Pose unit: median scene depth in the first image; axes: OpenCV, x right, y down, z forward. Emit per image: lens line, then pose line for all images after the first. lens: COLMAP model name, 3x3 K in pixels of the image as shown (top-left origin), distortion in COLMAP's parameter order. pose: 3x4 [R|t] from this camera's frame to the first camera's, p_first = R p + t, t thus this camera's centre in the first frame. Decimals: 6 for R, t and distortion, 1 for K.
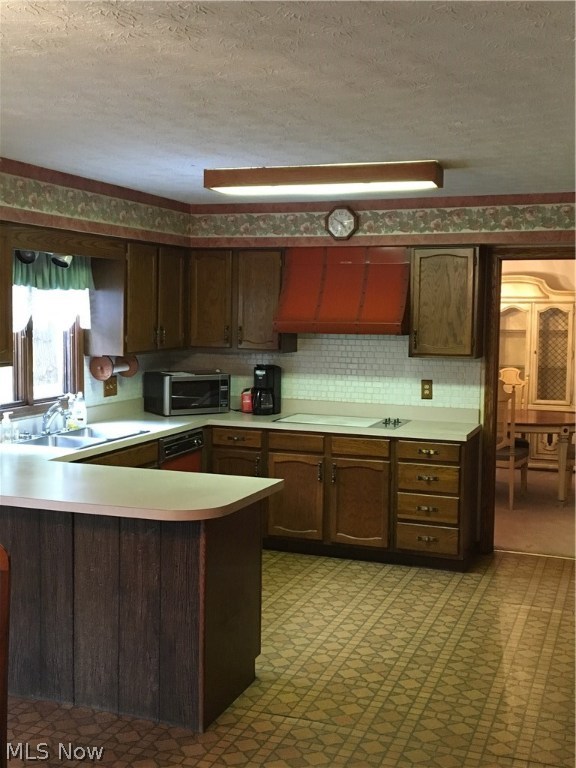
lens RADIAL K [[912.7, 0, 290.7], [0, 912.7, 384.0], [0, 0, 1]] dist [0.094507, 0.000000]
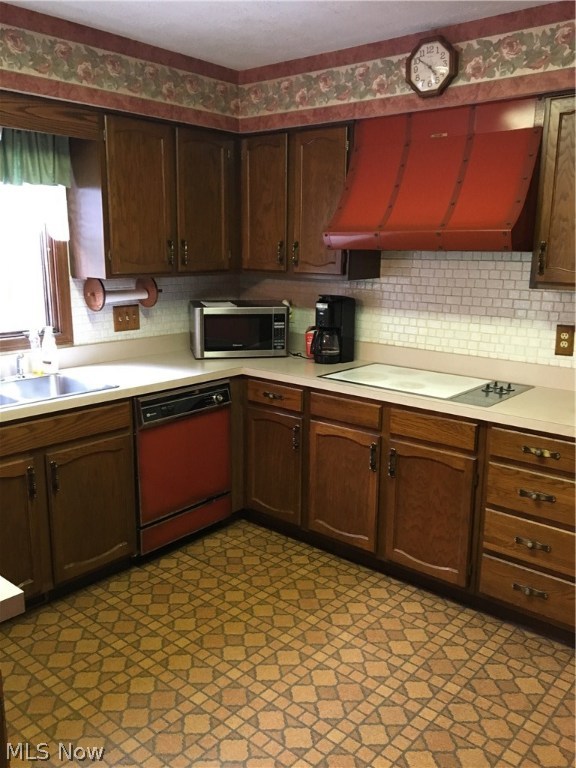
lens RADIAL K [[654.2, 0, 286.4], [0, 654.2, 383.6], [0, 0, 1]] dist [0.065127, -0.085717]
pose [[0.937989, 0.069764, -0.339573, 0.136157], [-0.028538, 0.991756, 0.124922, -0.017198], [0.345488, -0.107485, 0.932247, 0.547664]]
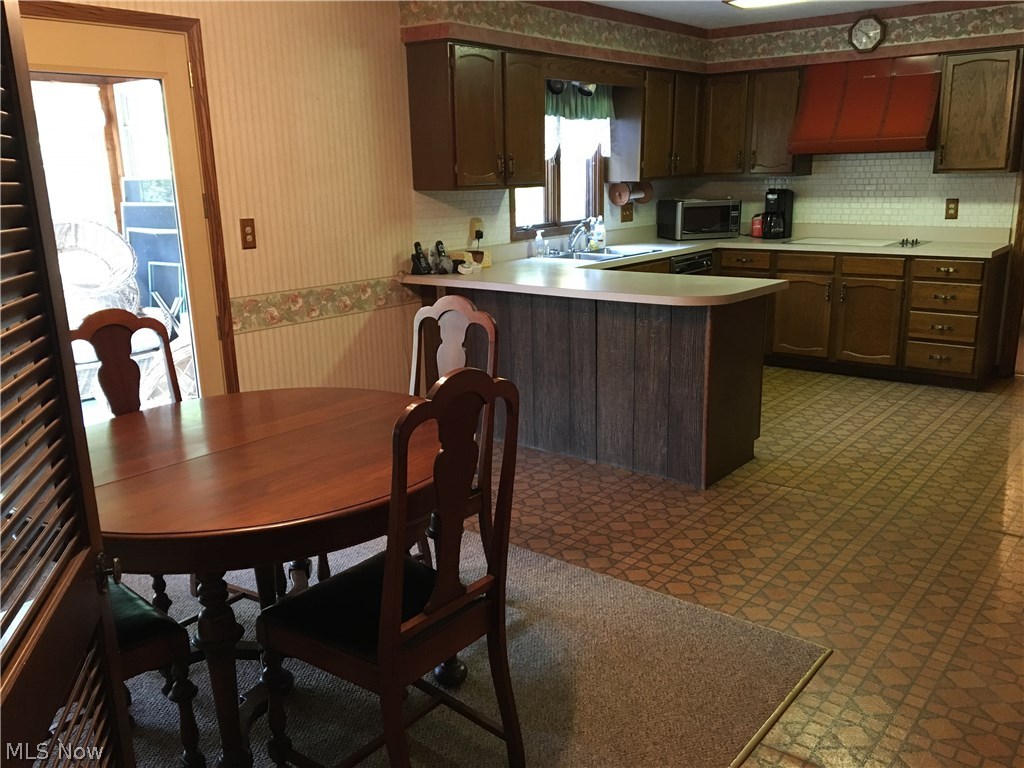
lens RADIAL K [[872.3, 0, 506.1], [0, 872.3, 388.9], [0, 0, 1]] dist [0.065127, -0.085717]
pose [[0.947170, 0.045118, -0.317542, 0.007793], [0.006779, 0.987019, 0.160459, 0.044712], [0.320660, -0.154135, 0.934569, -0.058309]]
